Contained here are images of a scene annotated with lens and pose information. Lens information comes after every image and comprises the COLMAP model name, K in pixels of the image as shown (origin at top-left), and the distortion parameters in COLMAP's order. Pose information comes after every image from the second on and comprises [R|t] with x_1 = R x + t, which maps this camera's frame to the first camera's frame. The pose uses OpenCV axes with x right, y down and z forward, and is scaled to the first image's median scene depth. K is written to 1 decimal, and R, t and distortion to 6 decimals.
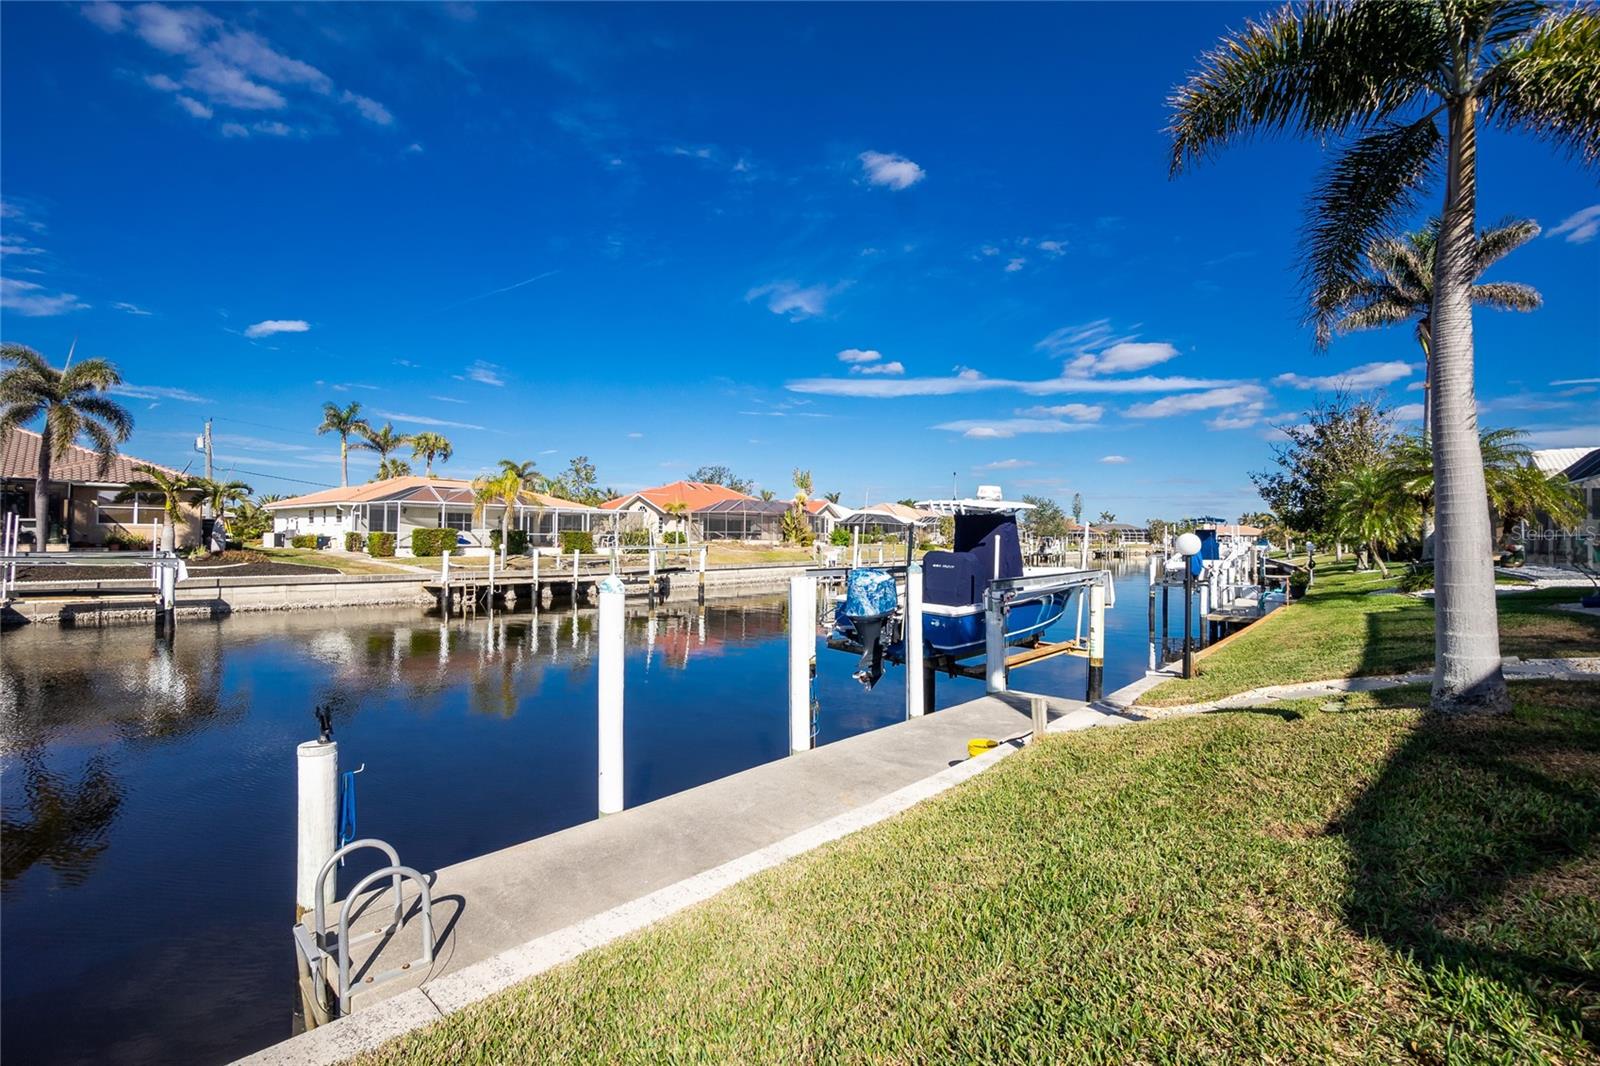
lens RADIAL K [[727.9, 0, 795.9], [0, 727.9, 529.5], [0, 0, 1]] dist [-0.068611, 0.025033]
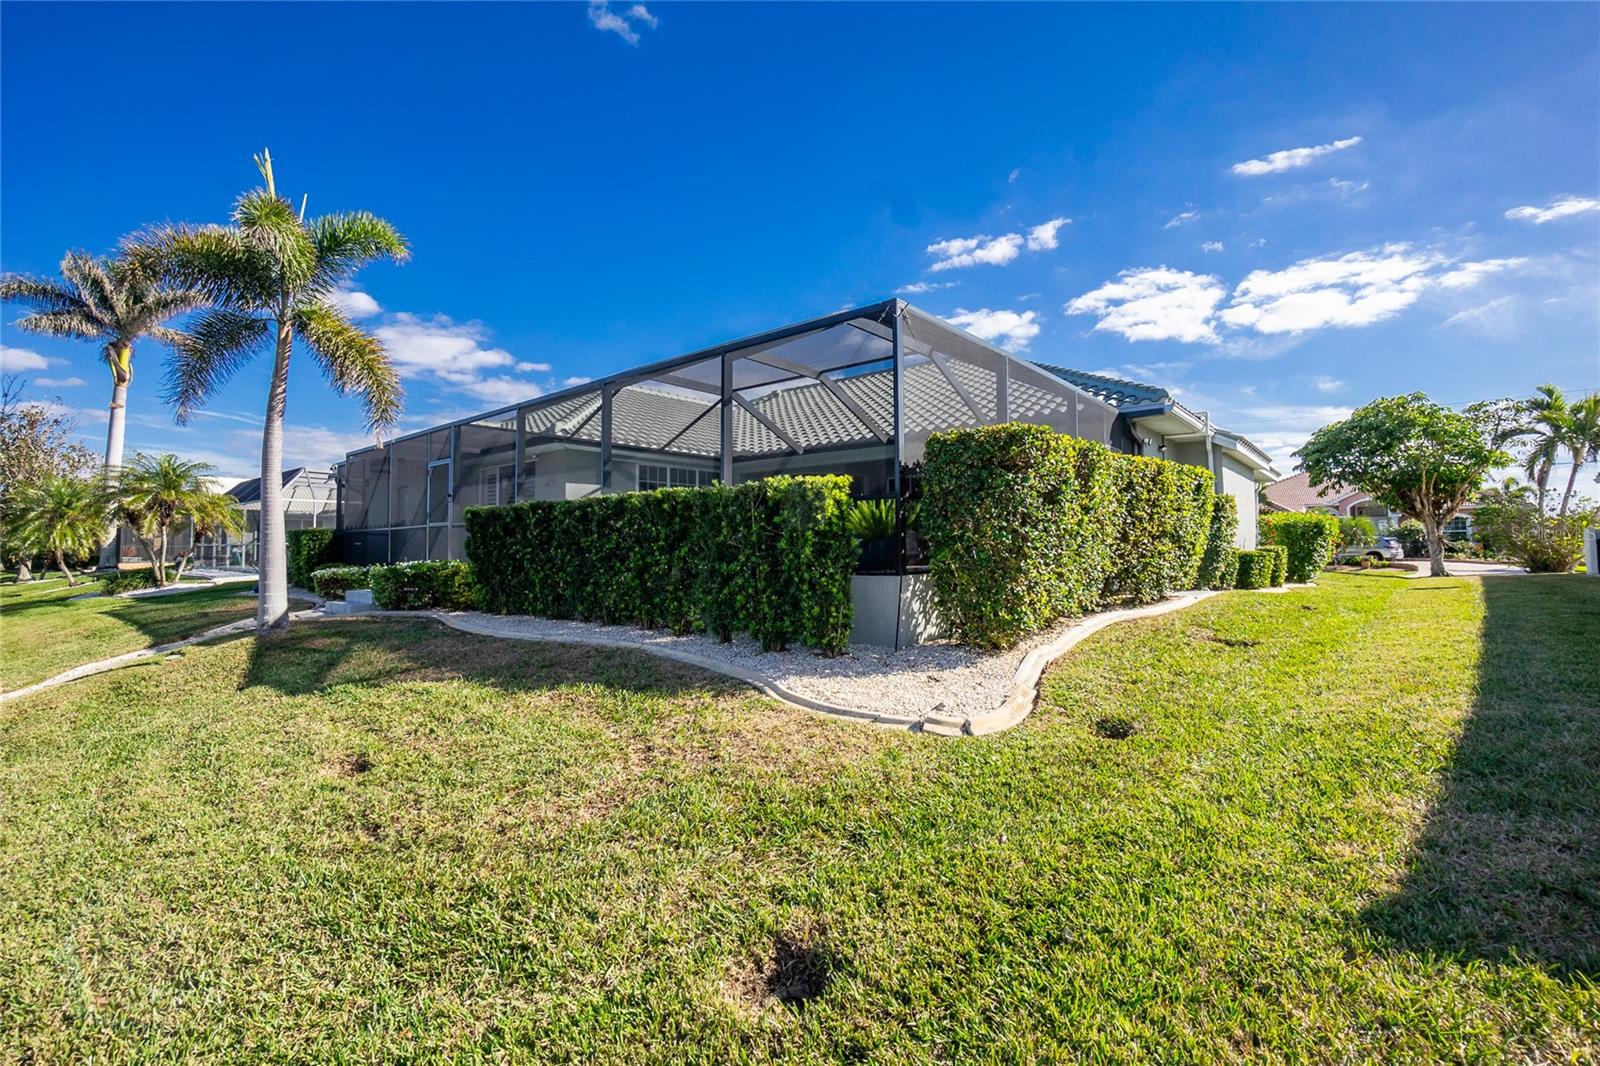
lens RADIAL K [[691.9, 0, 793.1], [0, 691.9, 521.2], [0, 0, 1]] dist [-0.004157, 0.000798]
pose [[0.019734, 0.033959, 0.999228, -0.157650], [-0.008025, 0.999396, -0.033807, -0.000056], [-0.999773, -0.007351, 0.019994, -0.082096]]
